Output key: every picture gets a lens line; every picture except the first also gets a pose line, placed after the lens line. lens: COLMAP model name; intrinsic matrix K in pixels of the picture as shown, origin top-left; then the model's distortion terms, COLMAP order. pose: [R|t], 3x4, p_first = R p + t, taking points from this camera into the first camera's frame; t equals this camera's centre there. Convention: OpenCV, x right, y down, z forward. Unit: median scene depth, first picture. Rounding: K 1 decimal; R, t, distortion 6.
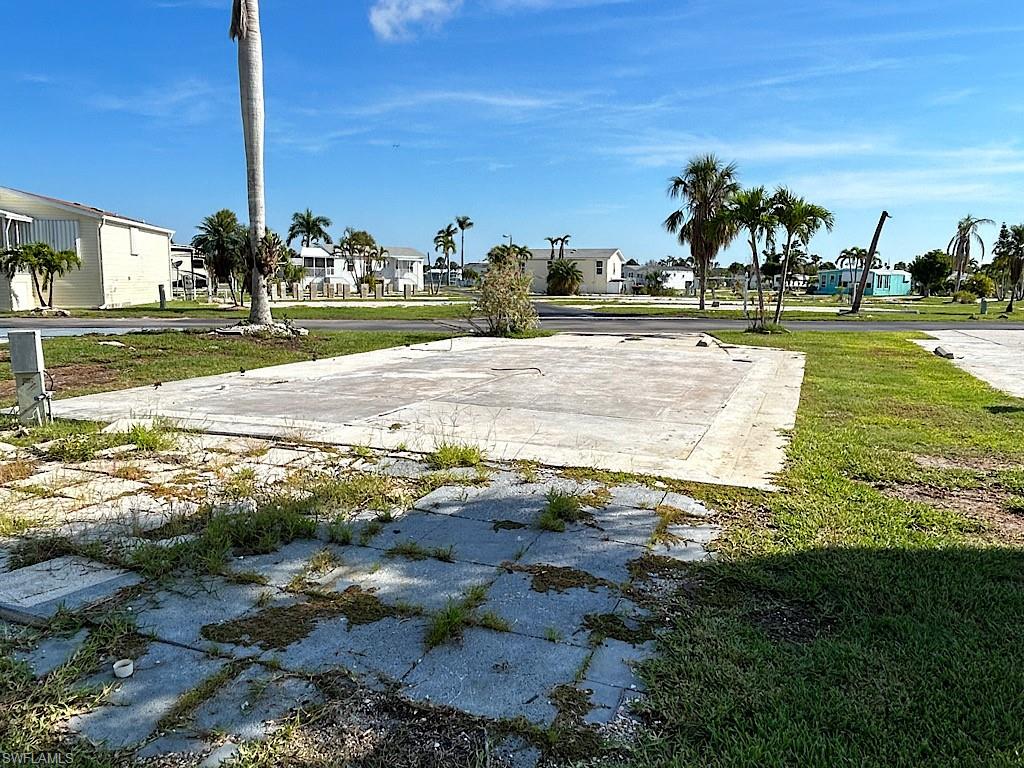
lens RADIAL K [[788.4, 0, 512.9], [0, 788.4, 380.1], [0, 0, 1]] dist [0.014074, -0.028661]
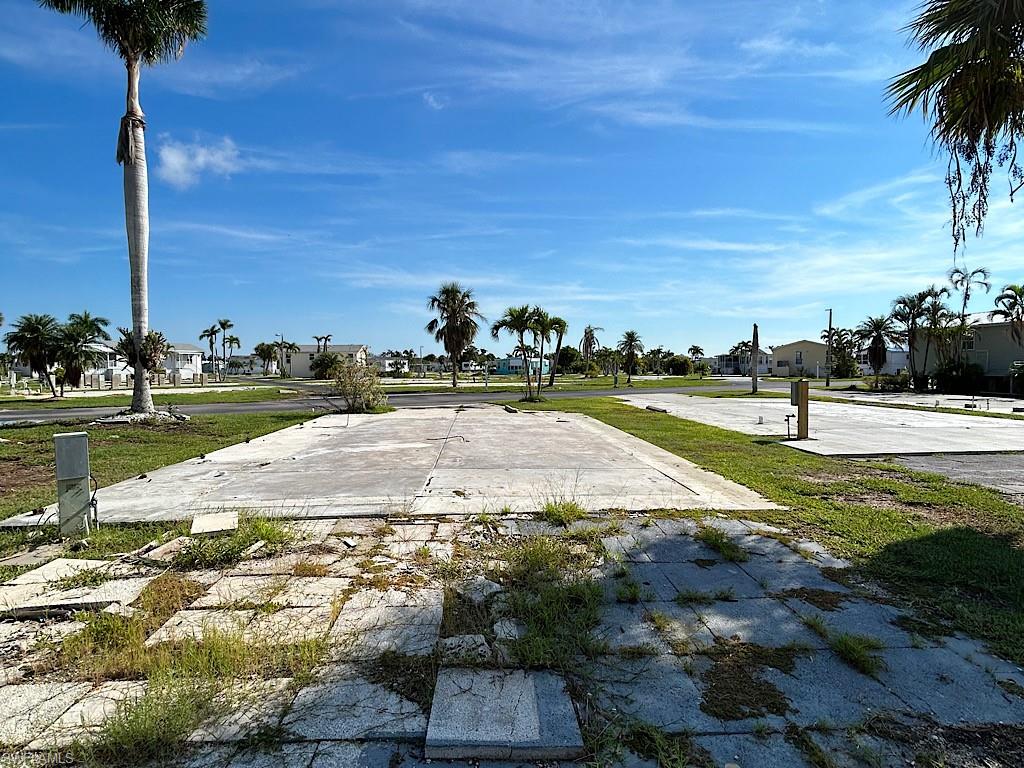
lens RADIAL K [[556.1, 0, 510.1], [0, 556.1, 382.4], [0, 0, 1]] dist [-0.010412, 0.007766]
pose [[0.908994, -0.027151, 0.415924, -0.154387], [0.067370, 0.994326, -0.082326, -0.012558], [-0.411329, 0.102855, 0.905665, 0.066577]]
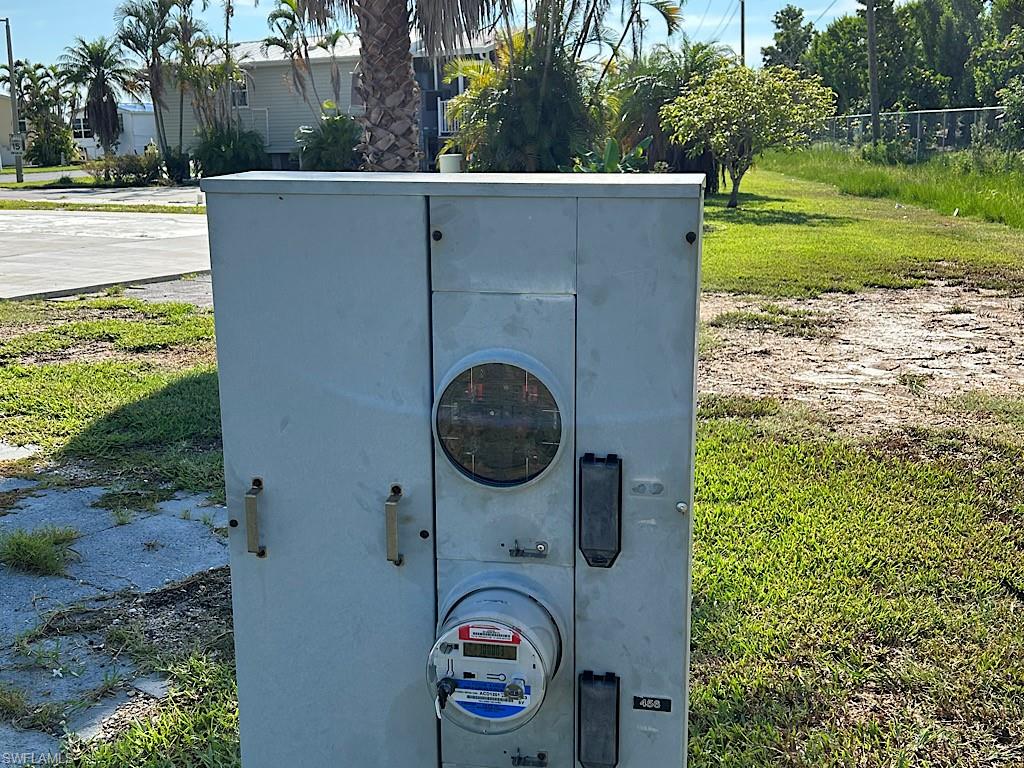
lens RADIAL K [[1205.1, 0, 512.1], [0, 1205.1, 383.2], [0, 0, 1]] dist [0.050961, 0.000000]
pose [[0.243379, -0.212003, 0.946478, -0.178351], [0.148503, 0.972460, 0.179636, 0.000917], [-0.958495, 0.096835, 0.268159, 0.035872]]
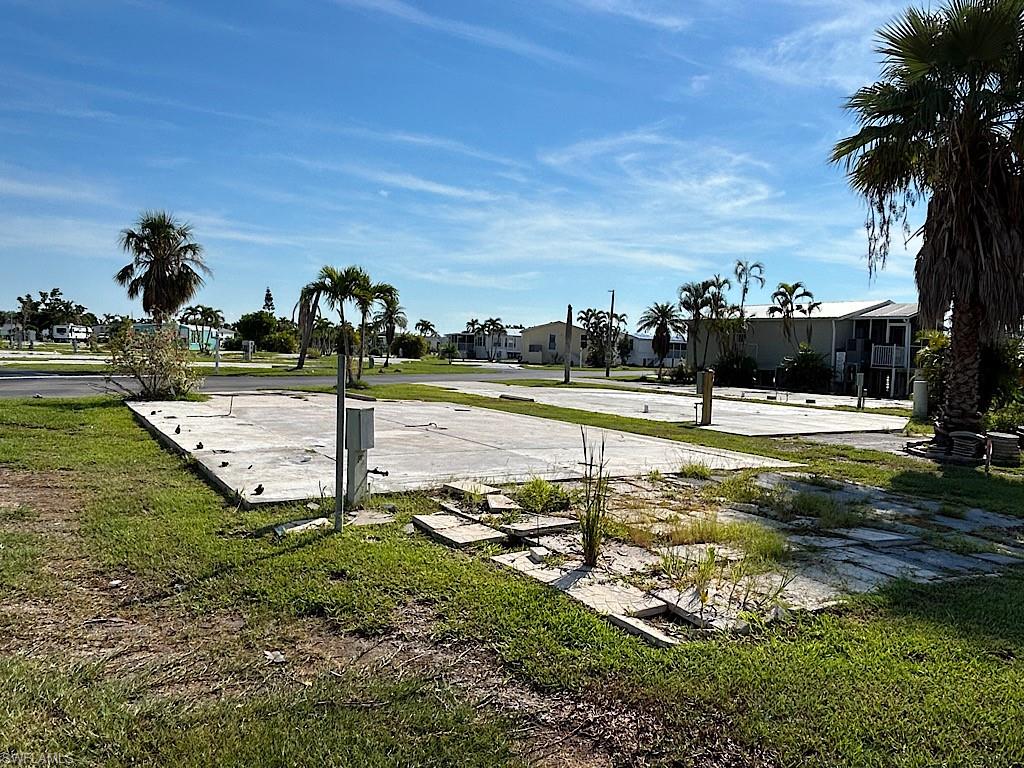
lens RADIAL K [[788.4, 0, 516.2], [0, 788.4, 385.9], [0, 0, 1]] dist [0.014074, -0.028661]
pose [[0.608467, -0.026054, 0.793151, -0.462712], [0.071783, 0.997171, -0.022313, -0.019691], [-0.790326, 0.070511, 0.608616, 0.093444]]
